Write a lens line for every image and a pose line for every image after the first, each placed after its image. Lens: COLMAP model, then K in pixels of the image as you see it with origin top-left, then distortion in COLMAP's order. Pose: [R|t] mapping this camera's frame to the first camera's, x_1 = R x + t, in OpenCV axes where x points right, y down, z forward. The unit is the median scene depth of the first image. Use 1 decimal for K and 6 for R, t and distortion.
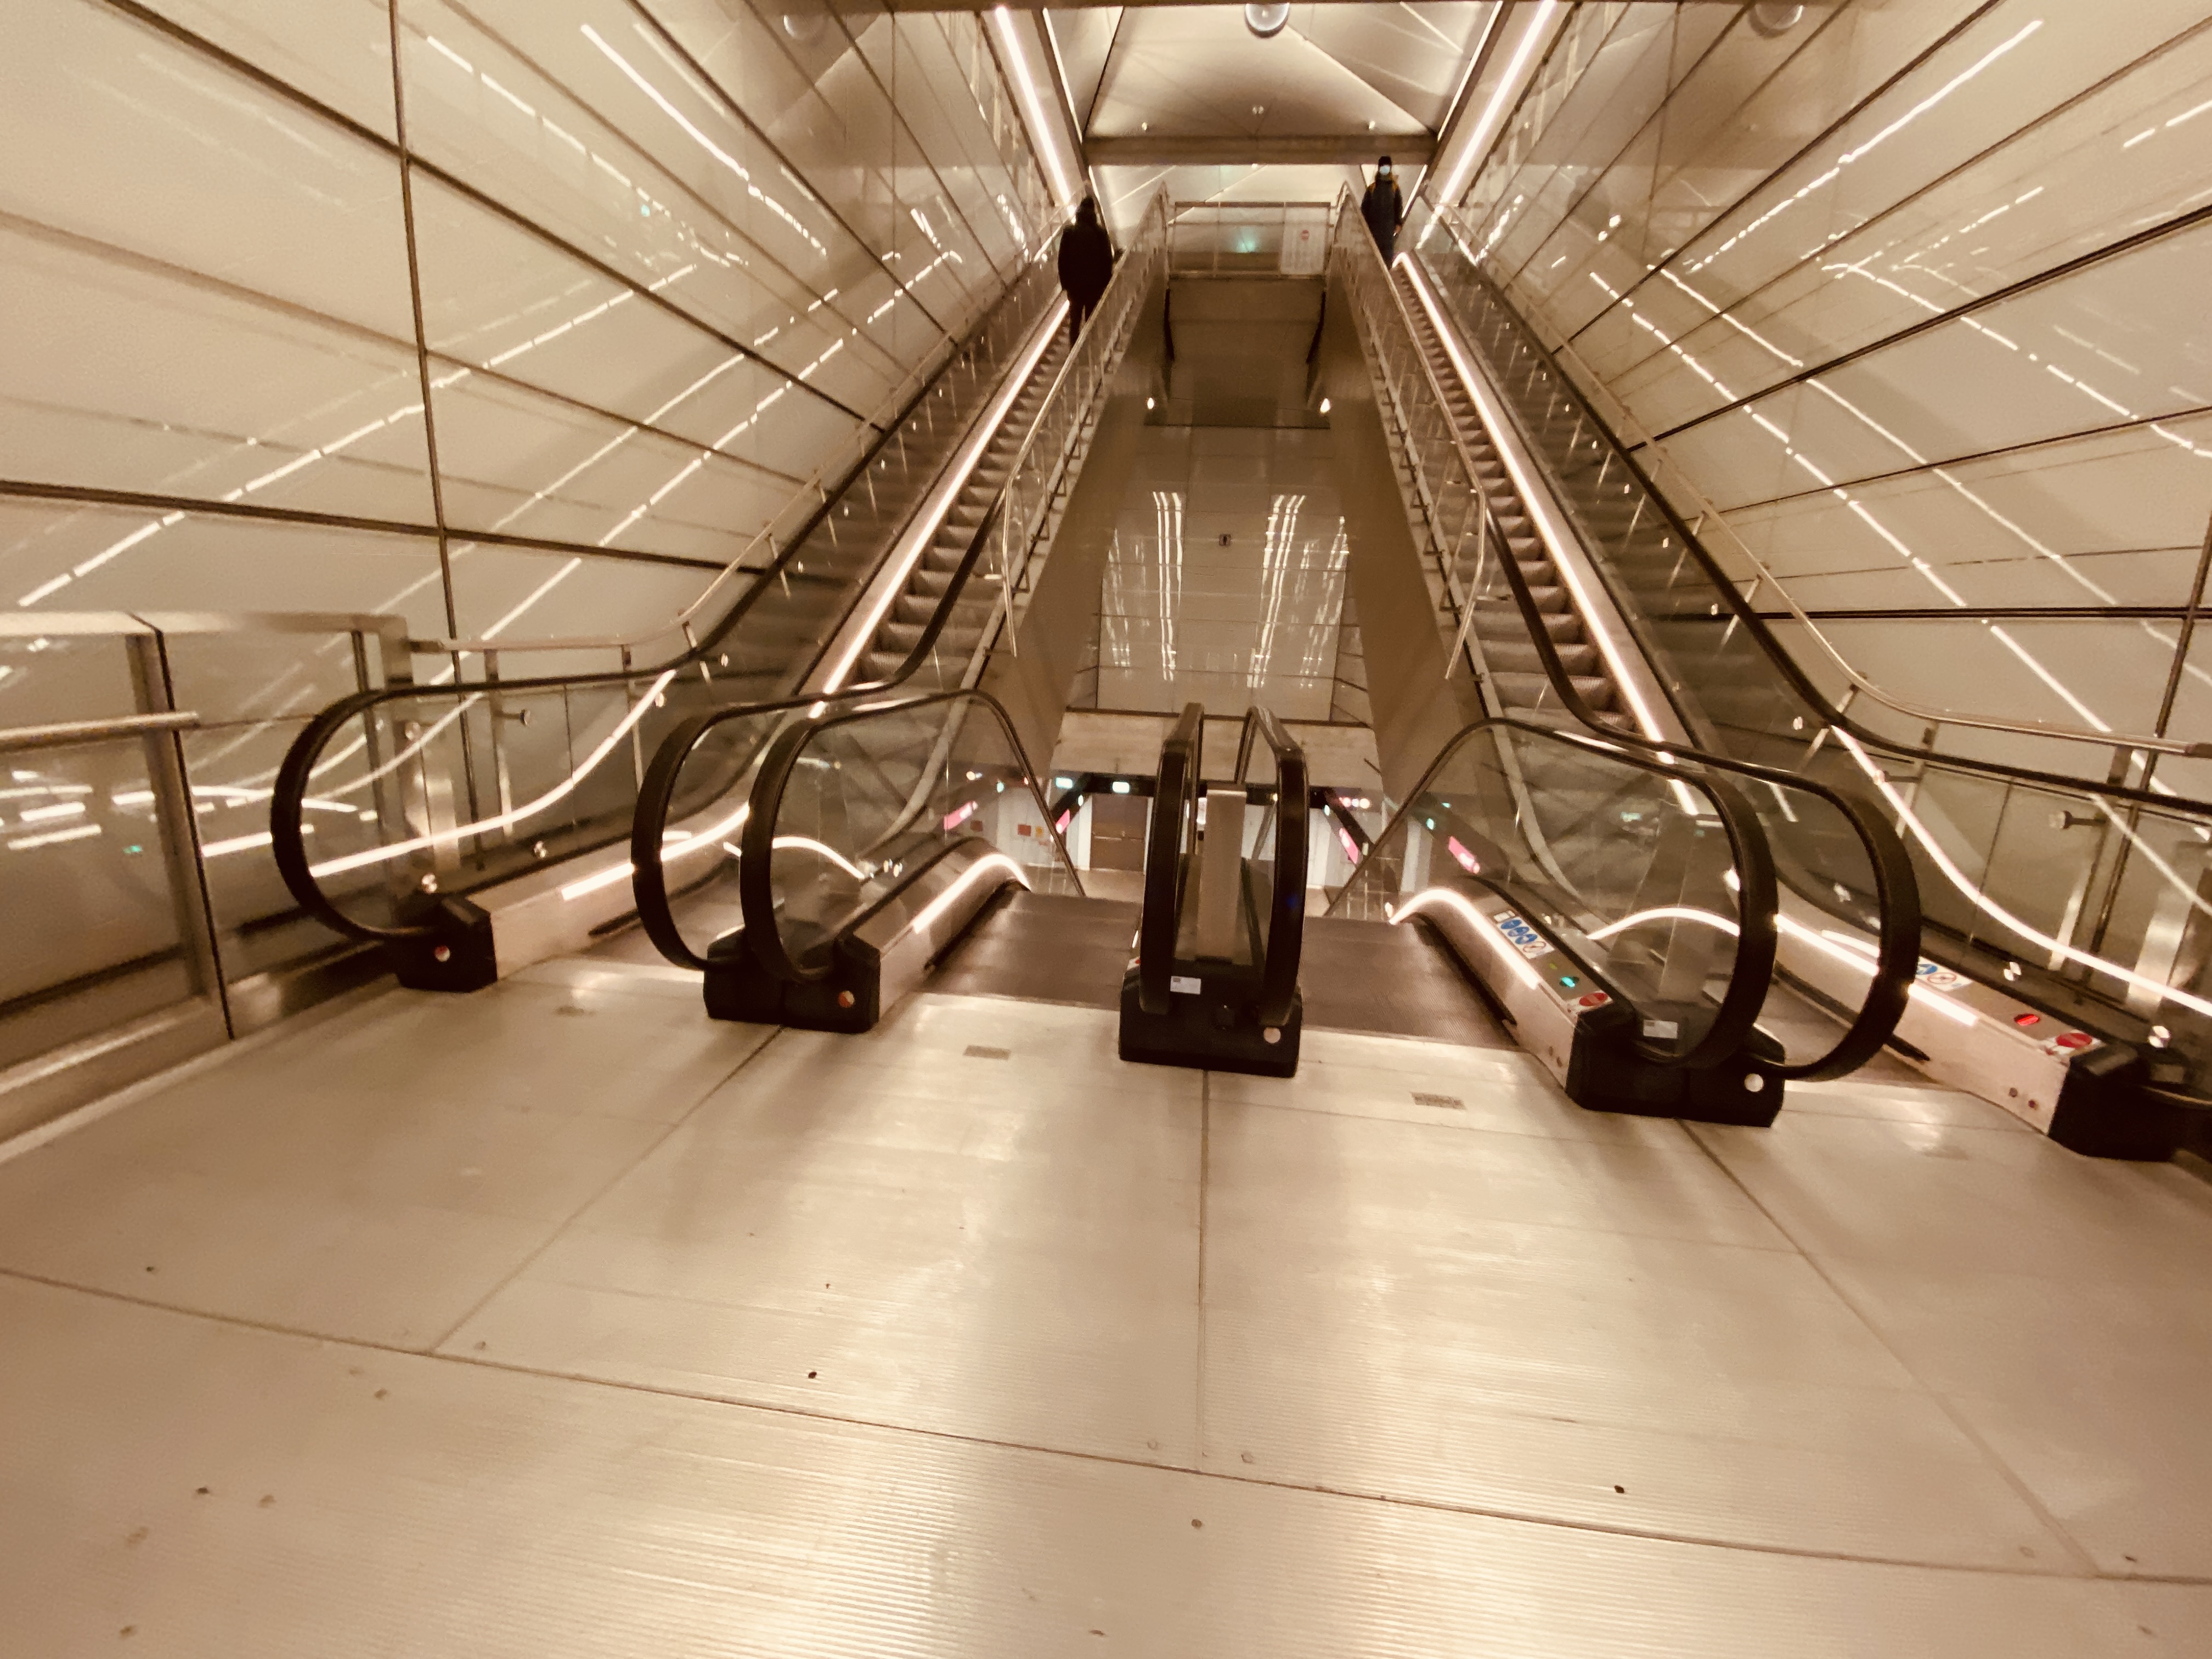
lens RADIAL K [[893.5, 0, 1108.9], [0, 893.5, 819.5], [0, 0, 1]] dist [0.032903, -0.022106]
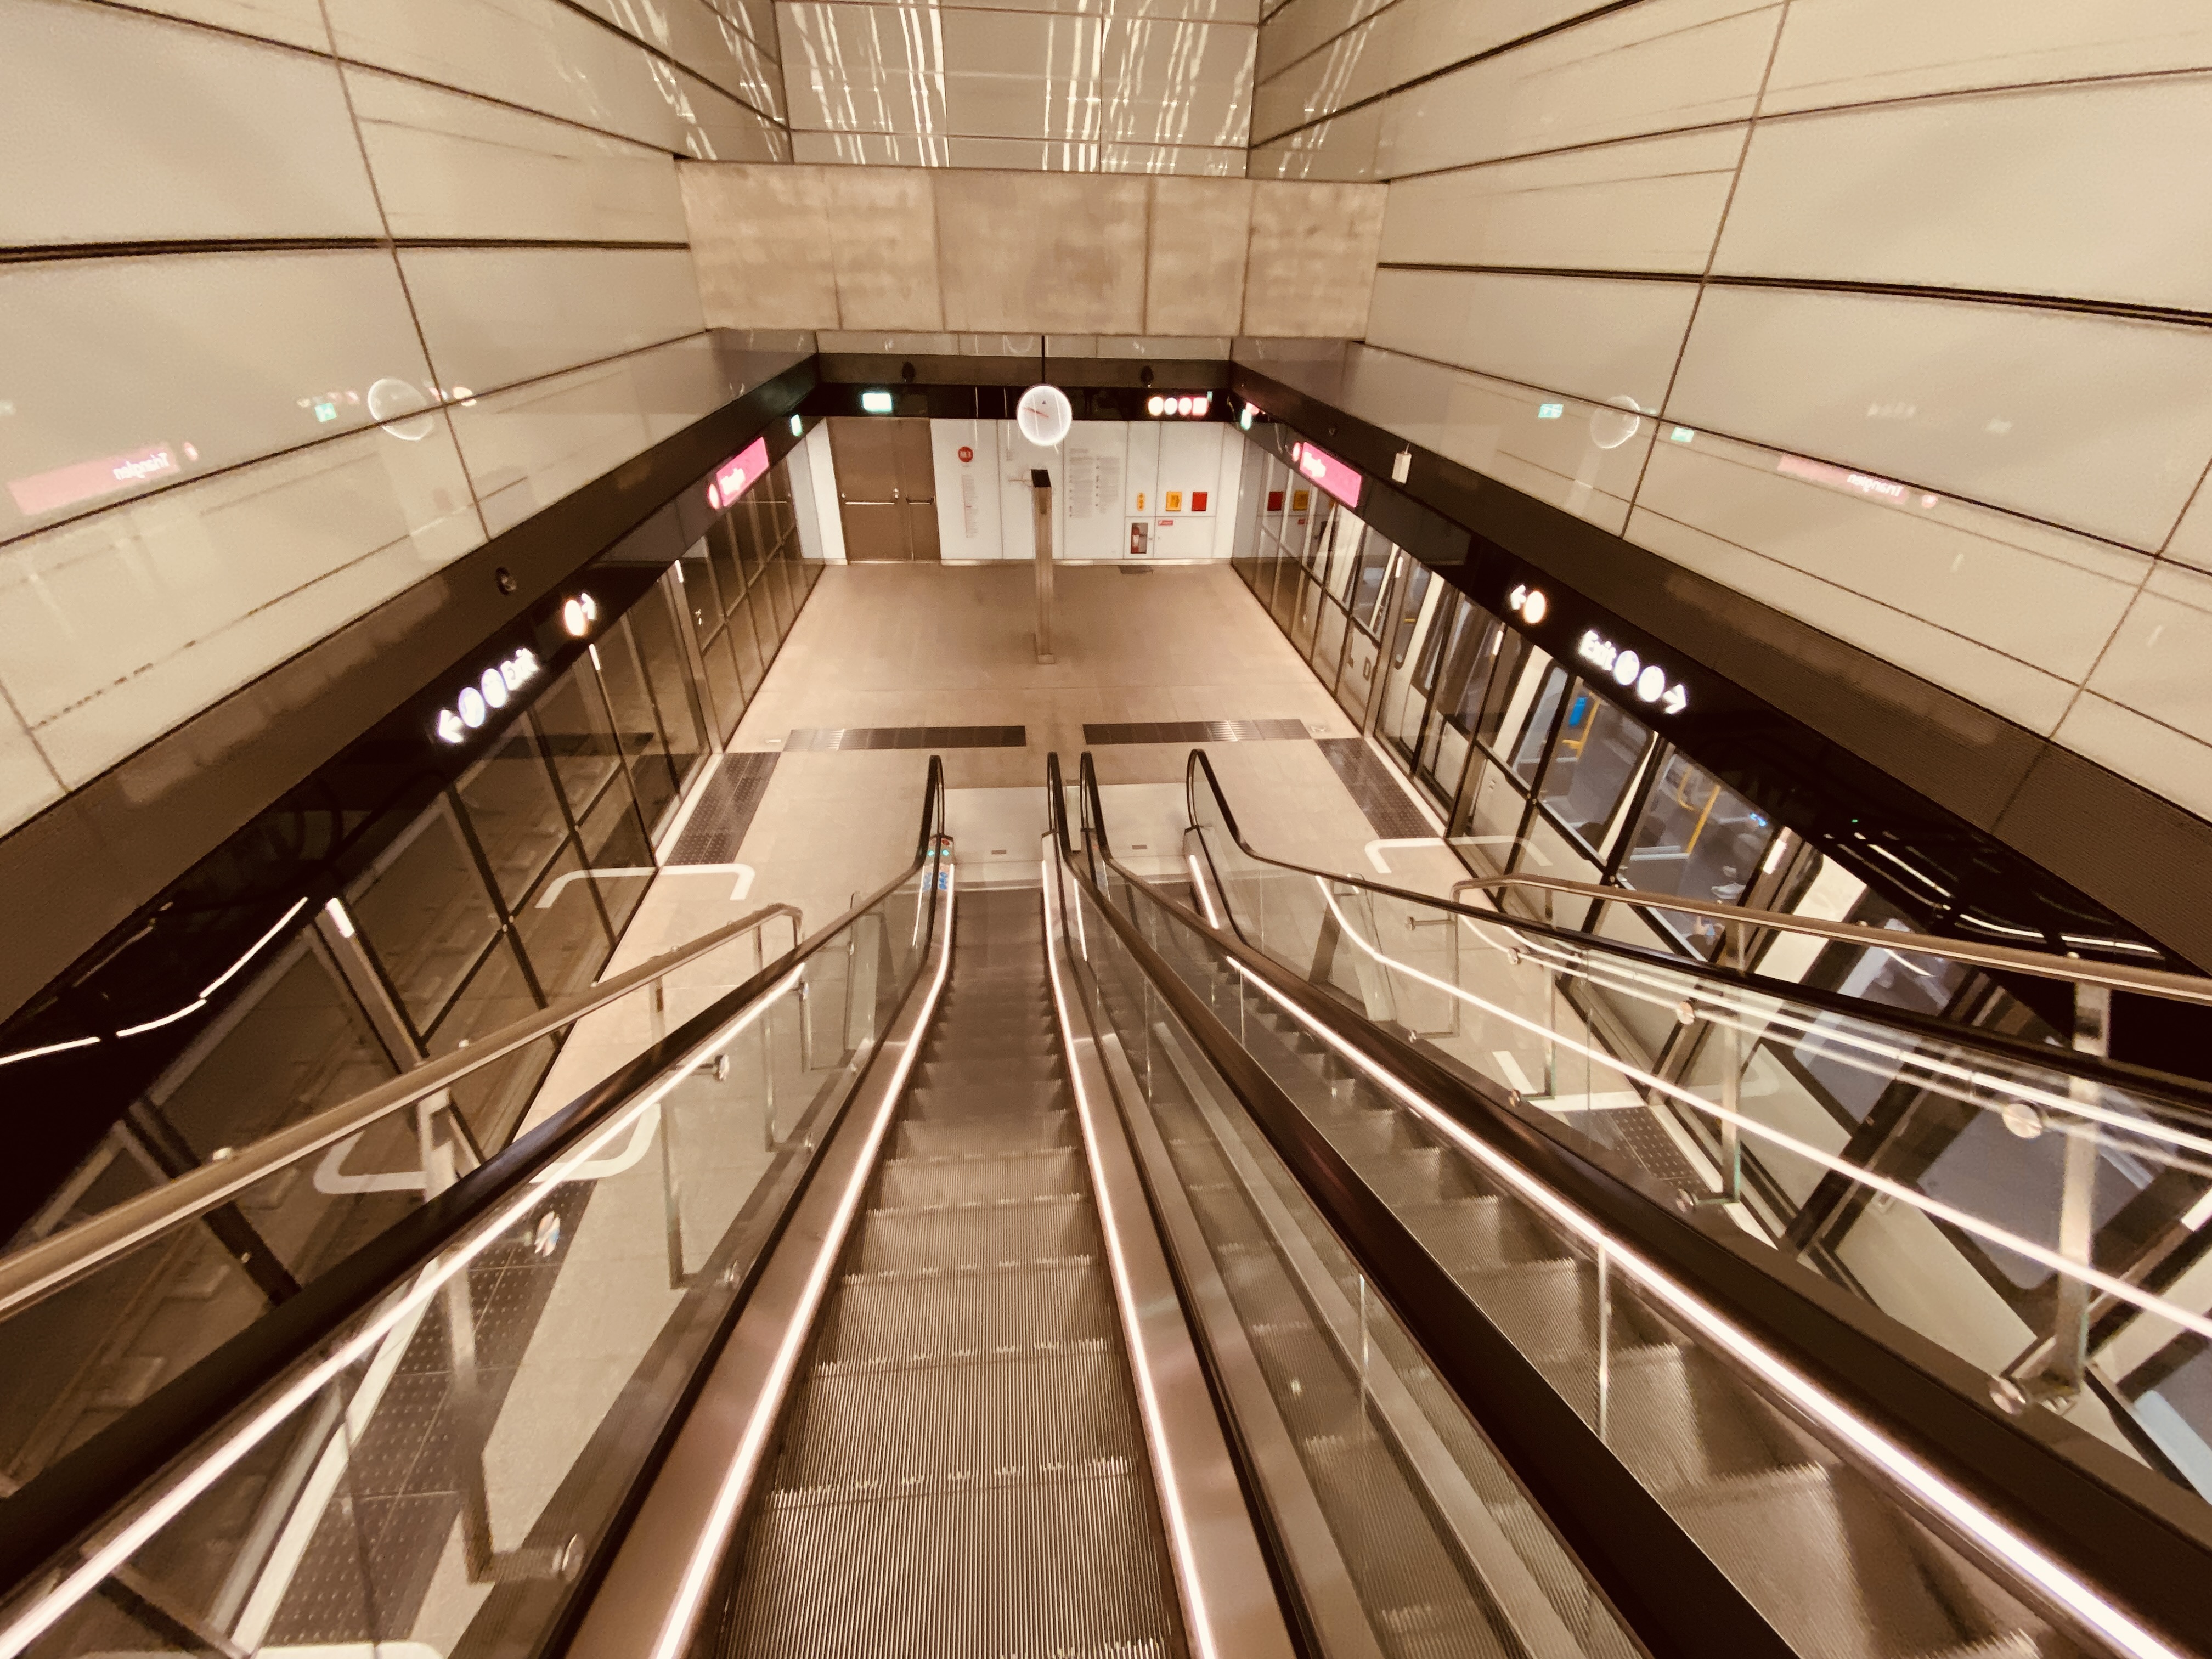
lens RADIAL K [[898.8, 0, 1100.3], [0, 898.8, 836.7], [0, 0, 1]] dist [0.019164, -0.019379]
pose [[0.976241, -0.143910, 0.161999, 0.111234], [0.077725, 0.930425, 0.358146, 0.138228], [-0.202269, -0.337046, 0.919504, 2.258632]]
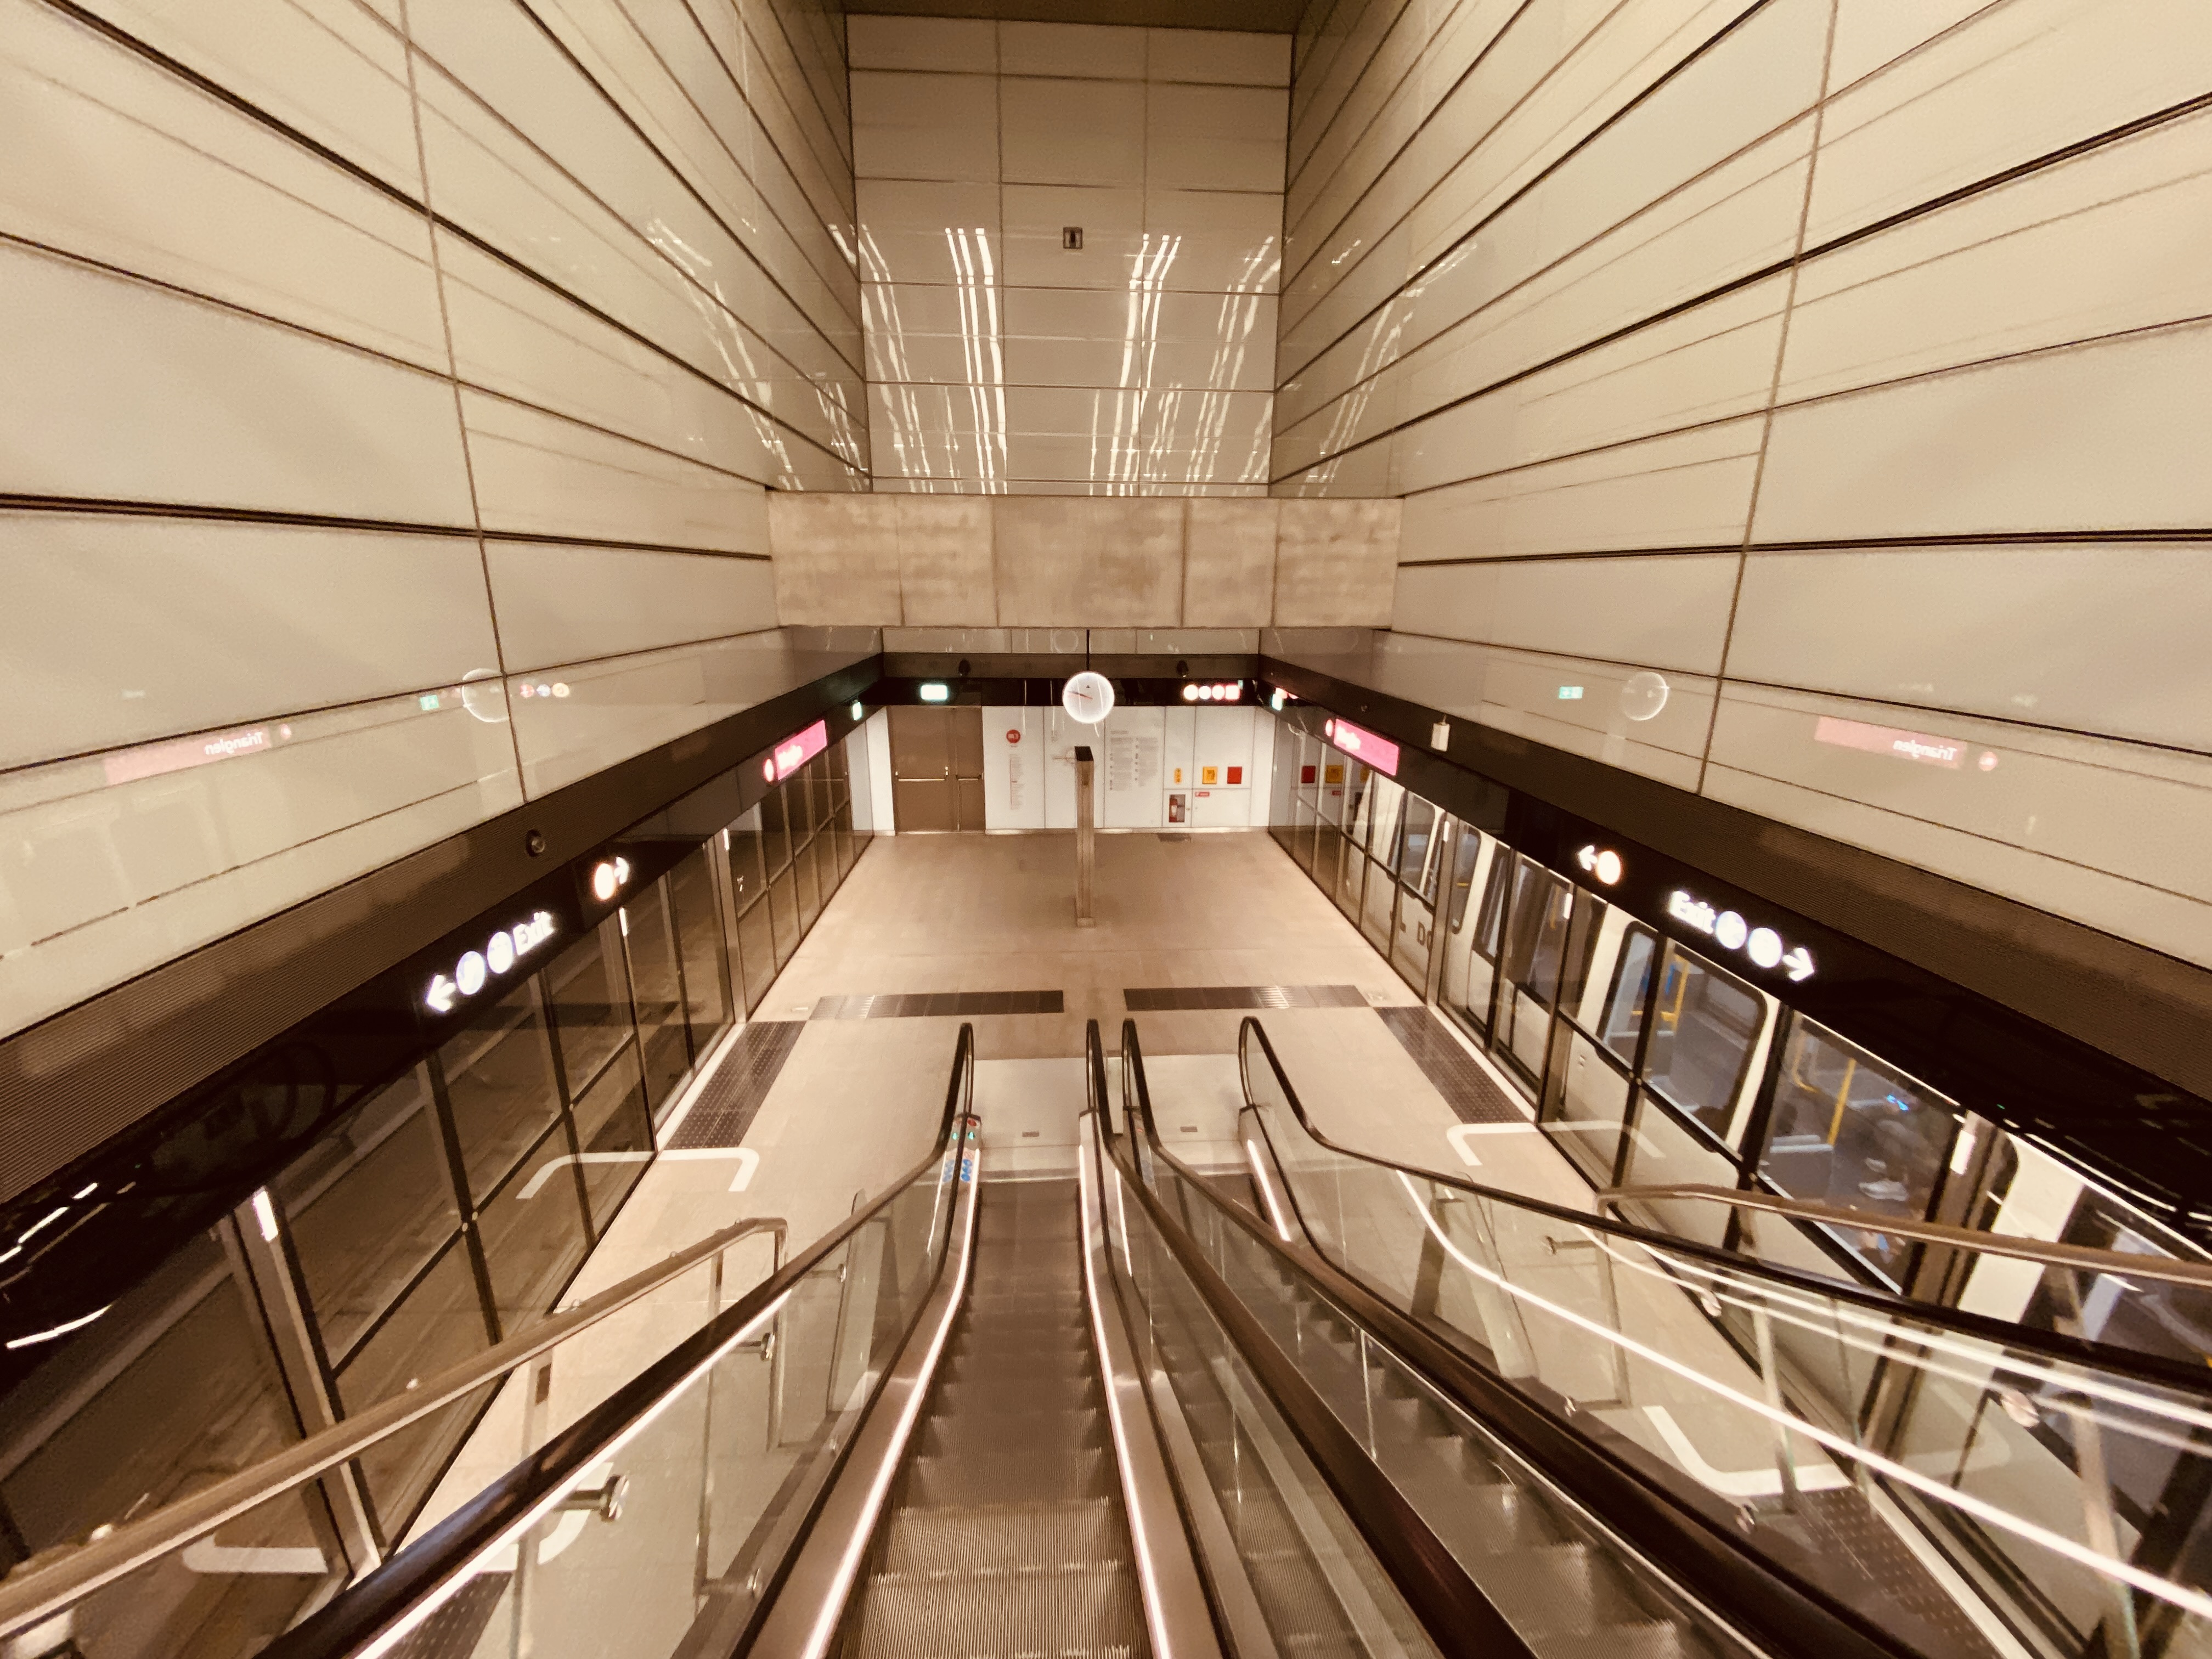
lens RADIAL K [[894.0, 0, 1106.0], [0, 894.0, 829.5], [0, 0, 1]] dist [0.039516, -0.031715]
pose [[0.982058, -0.093773, 0.163612, 0.118041], [0.084924, 0.994562, 0.060280, 0.165610], [-0.168375, -0.045304, 0.984681, 2.363181]]
